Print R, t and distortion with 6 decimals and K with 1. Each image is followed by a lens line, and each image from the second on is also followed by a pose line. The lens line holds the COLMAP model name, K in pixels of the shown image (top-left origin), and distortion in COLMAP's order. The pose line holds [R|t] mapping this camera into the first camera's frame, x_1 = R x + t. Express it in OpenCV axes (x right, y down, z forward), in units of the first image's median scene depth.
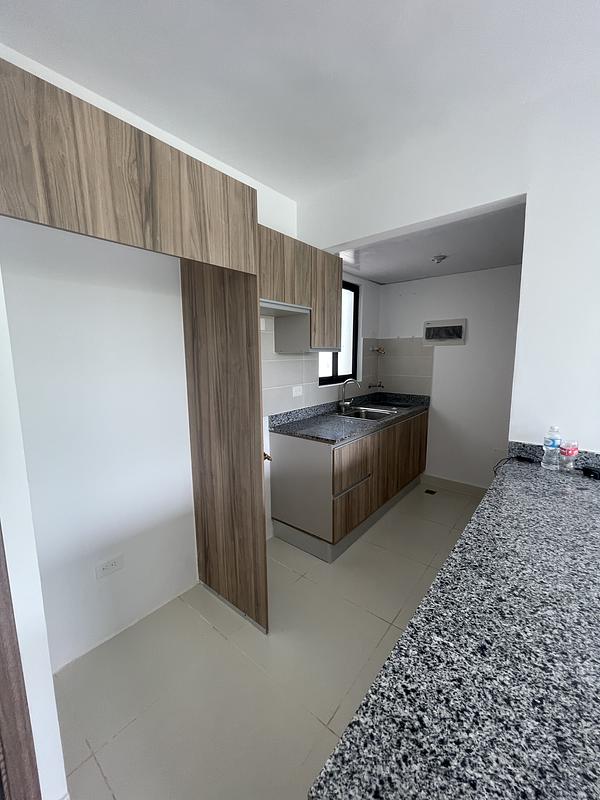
lens RADIAL K [[323.2, 0, 297.1], [0, 323.2, 400.1], [0, 0, 1]] dist [-0.002419, 0.000964]
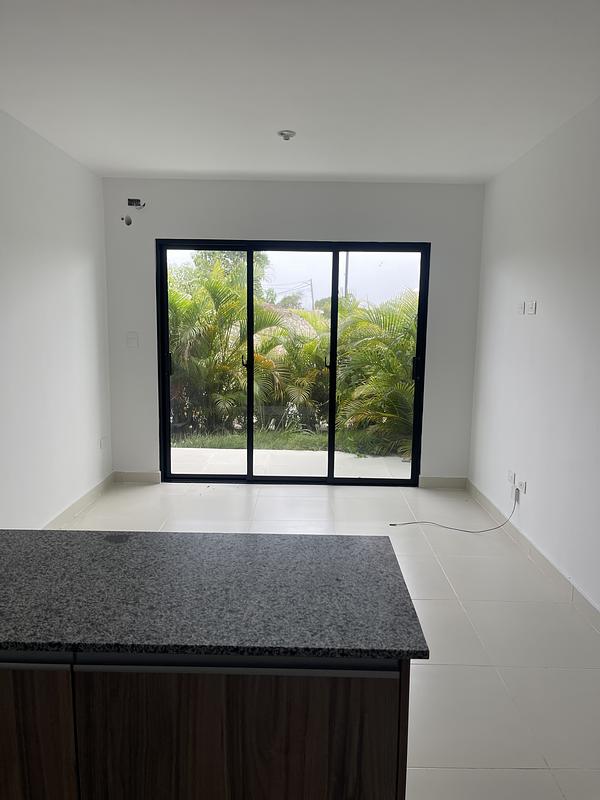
lens RADIAL K [[610.3, 0, 300.8], [0, 610.3, 401.2], [0, 0, 1]] dist [0.039089, -0.012535]
pose [[-0.626636, -0.104911, 0.772218, -0.364415], [0.102965, 0.971065, 0.215479, -0.108038], [-0.772480, 0.214538, -0.597702, 0.651693]]
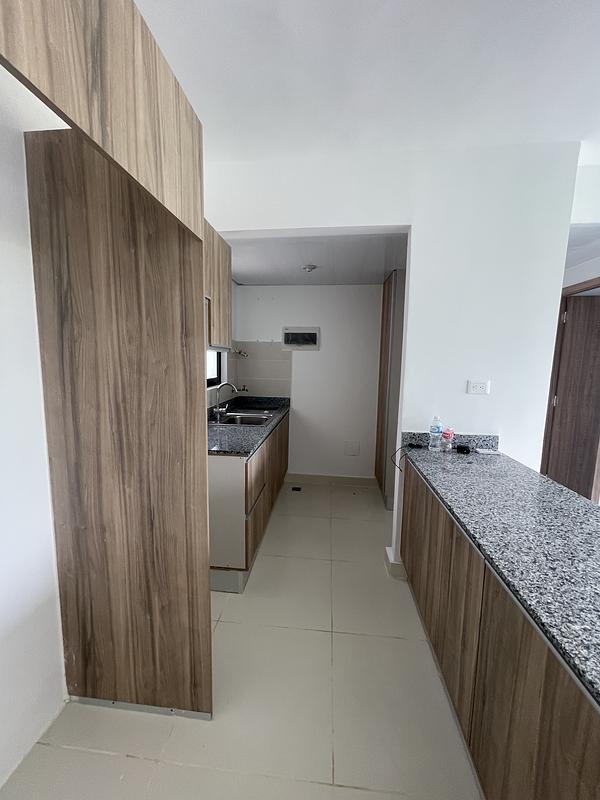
lens RADIAL K [[323.2, 0, 298.5], [0, 323.2, 399.8], [0, 0, 1]] dist [-0.002419, 0.000964]
pose [[0.827815, -0.044595, 0.559226, -0.299108], [0.053614, 0.998562, 0.000265, -0.010623], [-0.558434, 0.029763, 0.829015, 0.222963]]
